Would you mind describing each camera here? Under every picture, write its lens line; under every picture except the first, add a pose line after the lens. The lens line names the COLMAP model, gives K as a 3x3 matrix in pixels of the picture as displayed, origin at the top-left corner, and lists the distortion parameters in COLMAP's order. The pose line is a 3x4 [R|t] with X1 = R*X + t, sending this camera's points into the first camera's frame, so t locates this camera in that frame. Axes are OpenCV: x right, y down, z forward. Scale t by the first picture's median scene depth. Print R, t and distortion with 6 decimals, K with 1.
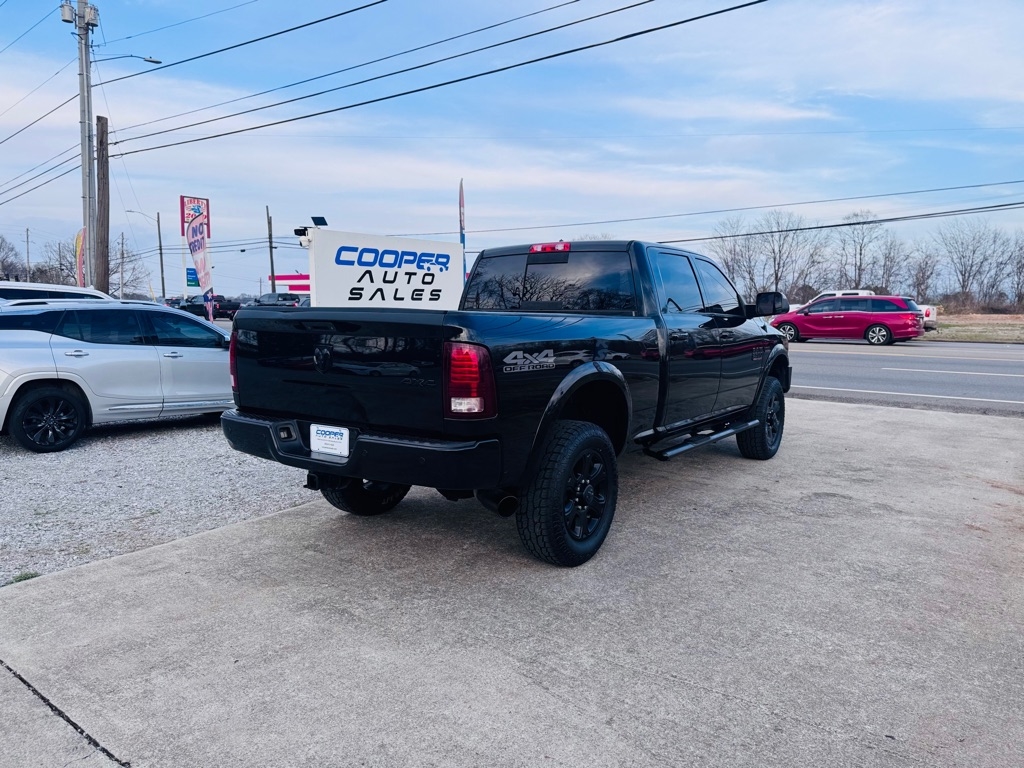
lens RADIAL K [[706.7, 0, 513.9], [0, 706.7, 384.2], [0, 0, 1]] dist [0.096216, -0.112859]
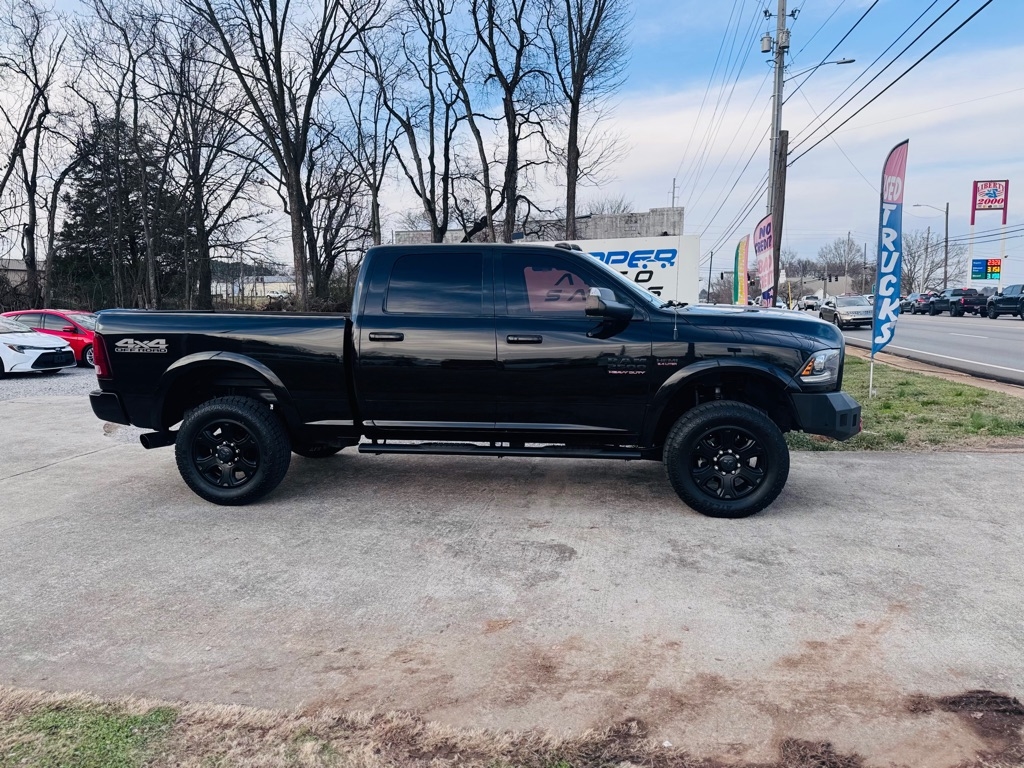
lens RADIAL K [[709.1, 0, 513.3], [0, 709.1, 392.3], [0, 0, 1]] dist [0.094327, -0.128119]
pose [[0.483410, 0.096534, -0.870055, 0.713671], [-0.081472, 0.994549, 0.065080, -0.040459], [0.871595, 0.039425, 0.488639, 0.385885]]
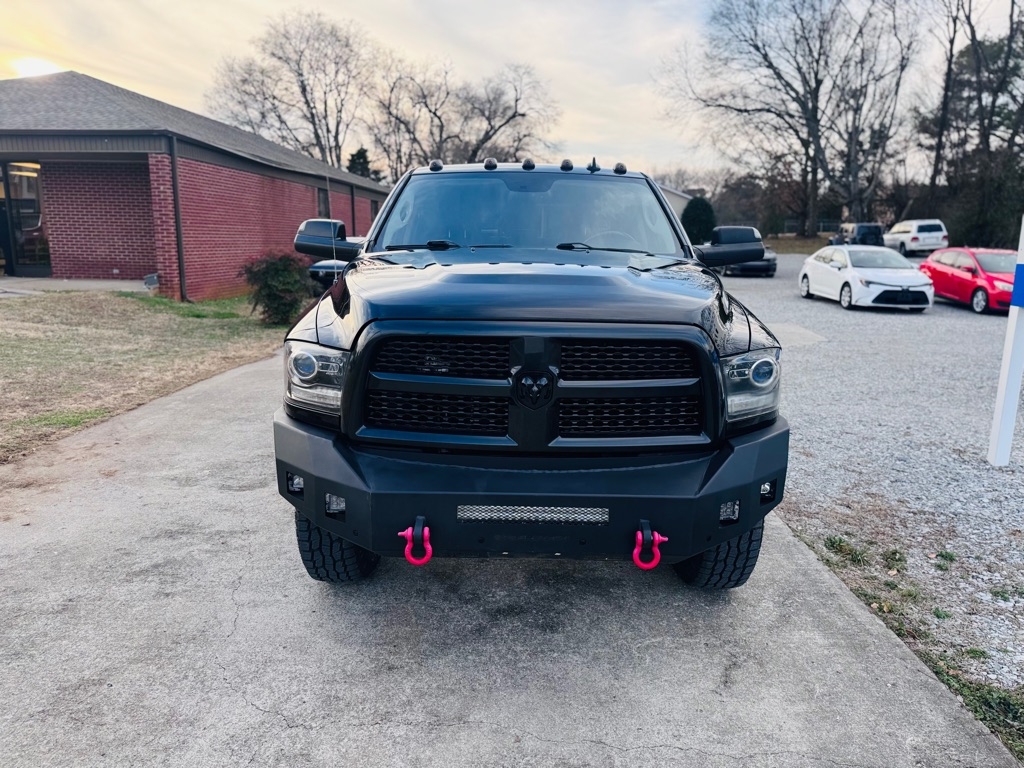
lens RADIAL K [[719.2, 0, 510.7], [0, 719.2, 385.1], [0, 0, 1]] dist [0.048318, -0.068539]
pose [[-0.817122, 0.094680, -0.568636, 0.430164], [-0.084765, 0.955964, 0.280978, -0.129932], [0.570198, 0.277794, -0.773114, 1.165657]]
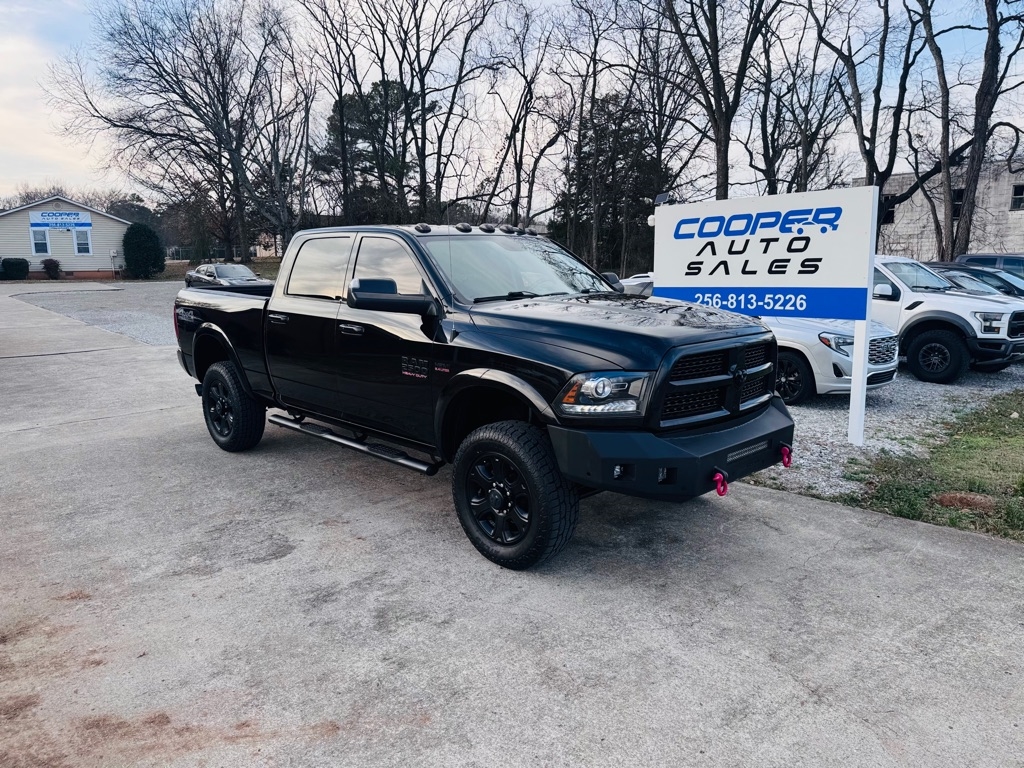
lens RADIAL K [[716.9, 0, 509.3], [0, 716.9, 382.0], [0, 0, 1]] dist [0.044950, -0.050828]
pose [[-0.176514, 0.154094, -0.972161, 0.737053], [-0.098601, 0.979934, 0.173228, -0.115640], [0.979347, 0.126433, -0.157779, 0.894509]]
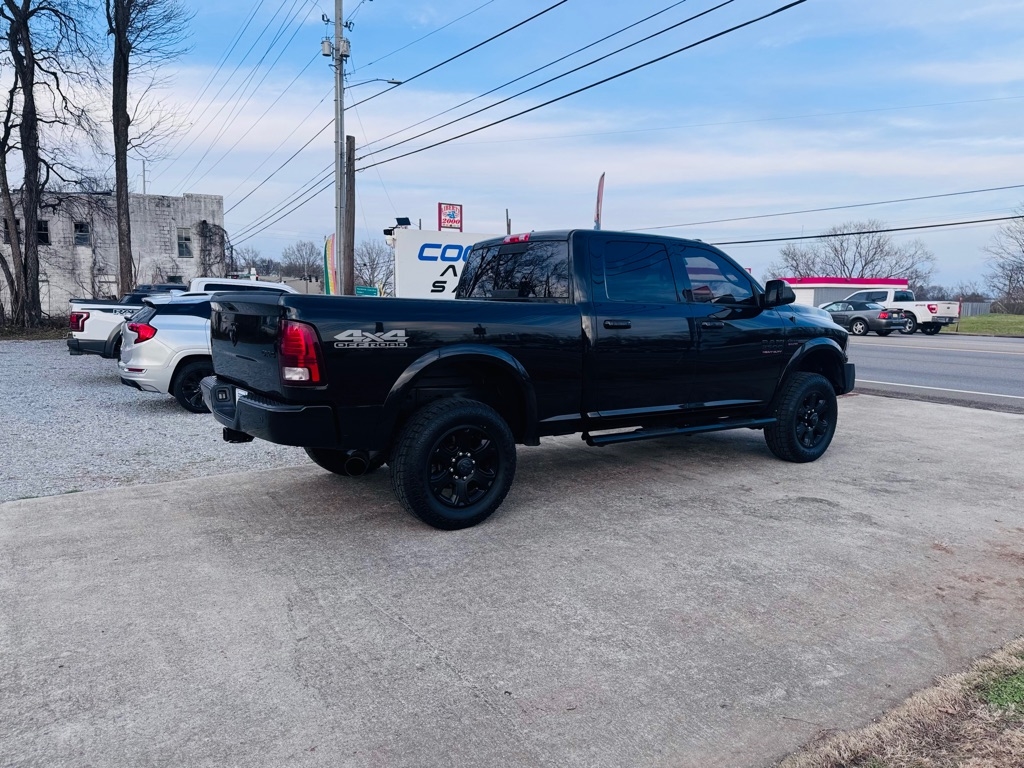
lens RADIAL K [[709.1, 0, 513.3], [0, 709.1, 392.3], [0, 0, 1]] dist [0.094327, -0.128119]
pose [[0.940515, 0.044873, -0.336775, 0.254853], [-0.039715, 0.998965, 0.022193, 0.007272], [0.337422, -0.007498, 0.941324, 0.000906]]
